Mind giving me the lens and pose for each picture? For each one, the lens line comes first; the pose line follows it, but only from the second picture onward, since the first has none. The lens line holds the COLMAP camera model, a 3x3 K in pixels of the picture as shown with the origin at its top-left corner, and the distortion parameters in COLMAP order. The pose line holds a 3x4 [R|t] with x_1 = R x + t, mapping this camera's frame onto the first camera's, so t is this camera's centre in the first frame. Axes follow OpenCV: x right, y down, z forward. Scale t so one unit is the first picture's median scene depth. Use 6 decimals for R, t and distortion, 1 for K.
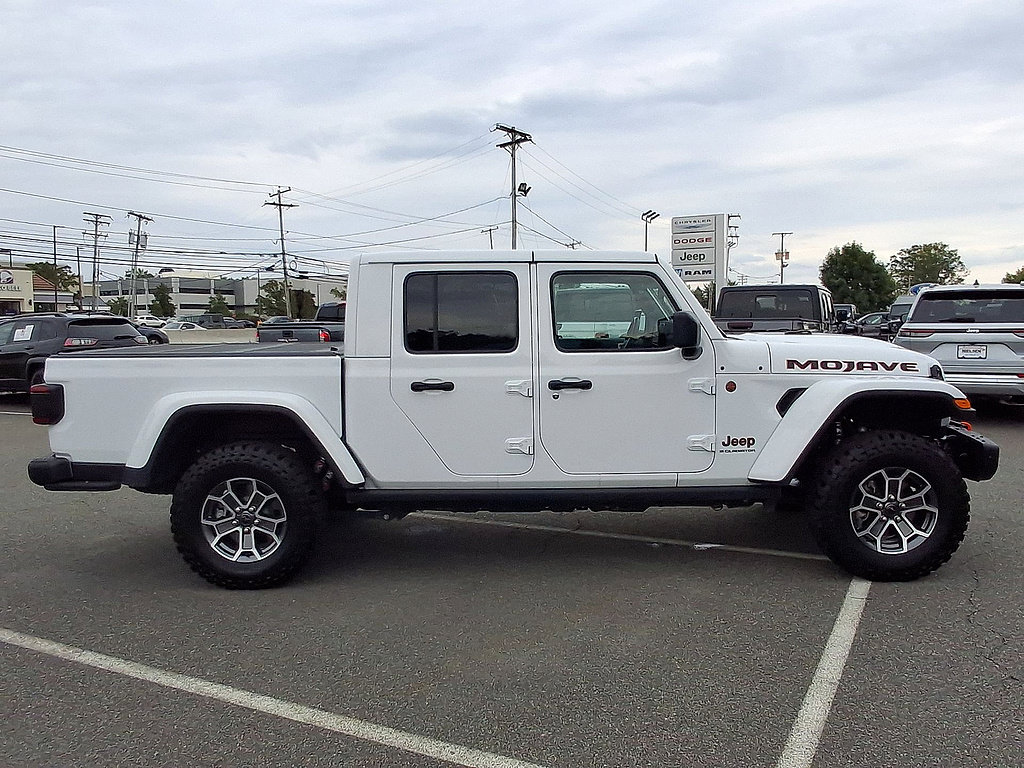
lens RADIAL K [[795.8, 0, 512.0], [0, 795.8, 384.0], [0, 0, 1]] dist [-0.005647, 0.001765]
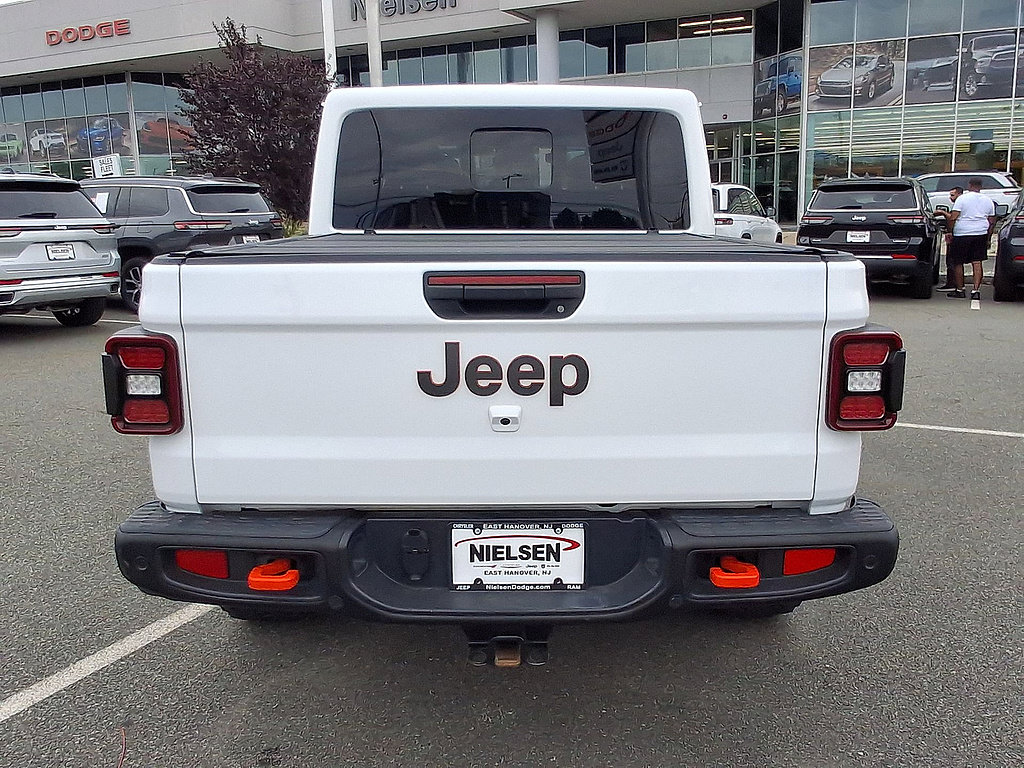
lens RADIAL K [[915.1, 0, 512.0], [0, 915.1, 384.0], [0, 0, 1]] dist [0.000148, 0.001263]
pose [[-0.004328, -0.176934, 0.984213, -1.060404], [0.094792, 0.979718, 0.176543, -0.069192], [-0.995488, 0.094059, 0.012531, 1.206704]]
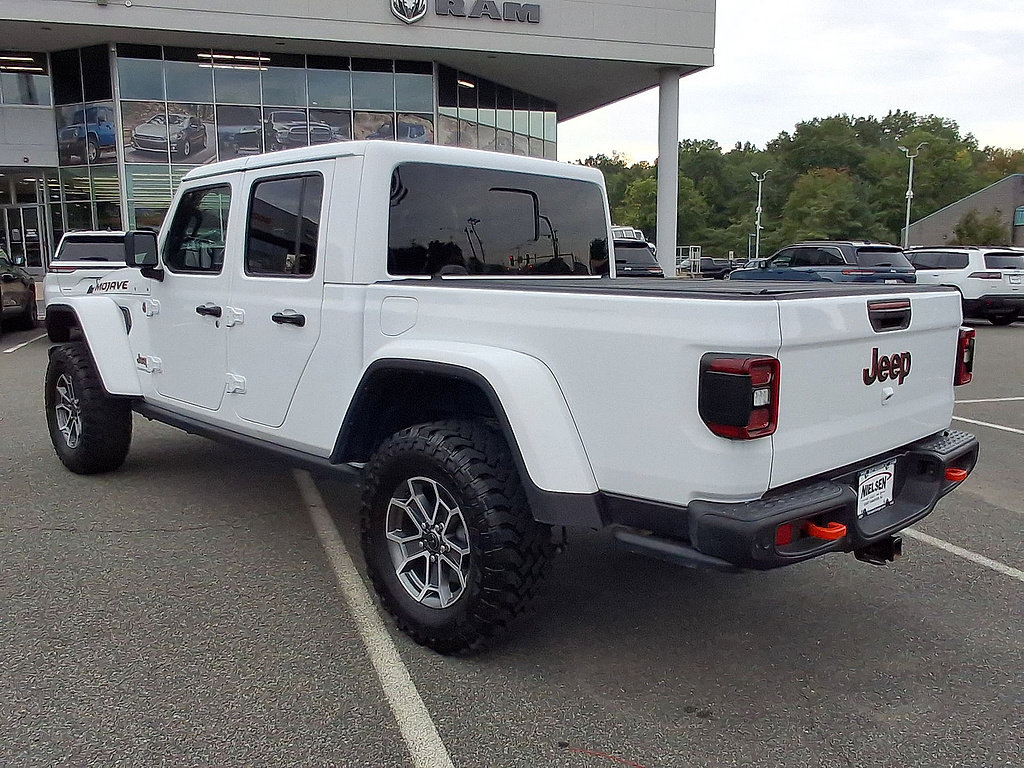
lens RADIAL K [[905.0, 0, 497.9], [0, 905.0, 380.7], [0, 0, 1]] dist [-0.006280, -0.013727]
pose [[-0.701634, -0.089066, 0.706949, -0.892986], [0.063404, 0.980417, 0.186446, -0.131014], [-0.709711, 0.175640, -0.682247, 1.896532]]
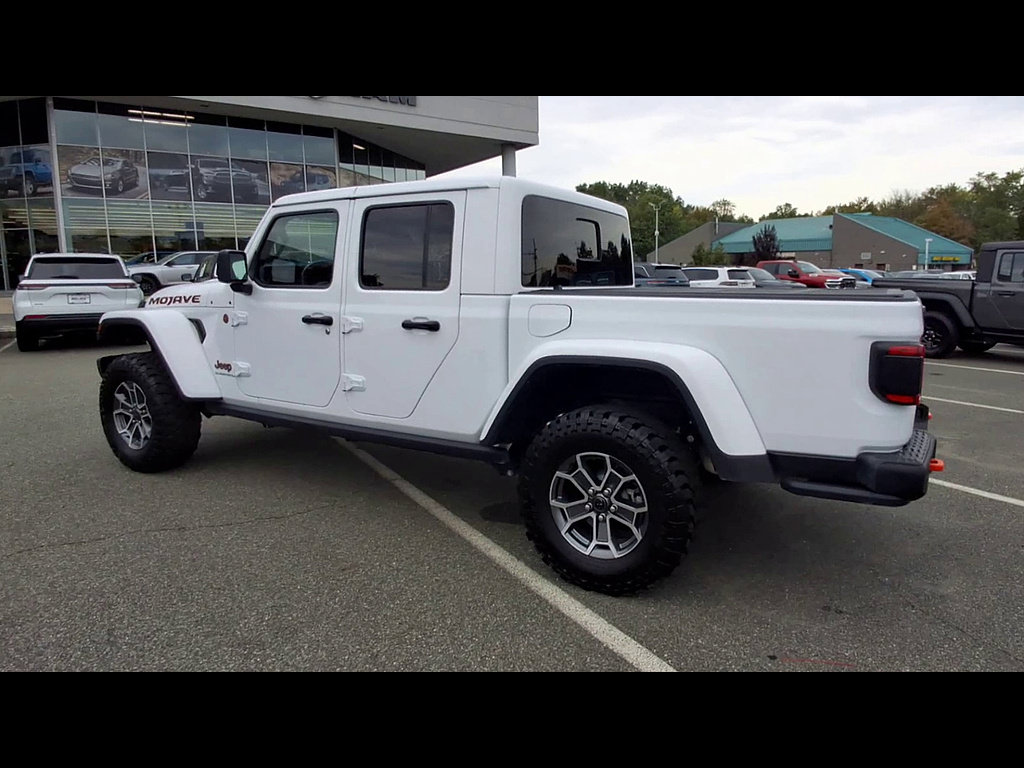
lens RADIAL K [[623.0, 0, 583.5], [0, 623.0, 339.8], [0, 0, 1]] dist [0.015789, -0.038872]
pose [[-0.896486, -0.035722, 0.441629, -0.588937], [0.047084, 0.983420, 0.175125, -0.138573], [-0.440562, 0.177791, -0.879941, 1.980897]]
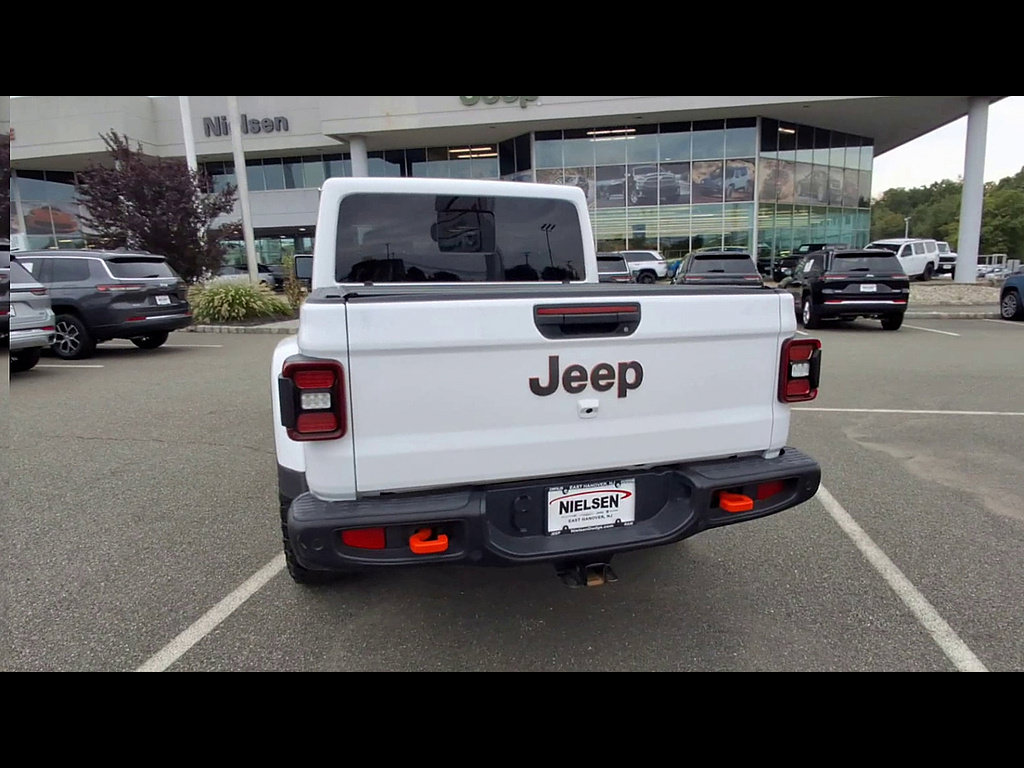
lens RADIAL K [[625.8, 0, 512.0], [0, 625.8, 384.0], [0, 0, 1]] dist [0.001468, -0.017838]
pose [[-0.284391, -0.152012, 0.946580, -1.011549], [0.100264, 0.977219, 0.187056, -0.076415], [-0.953451, 0.148105, -0.262671, 1.380963]]
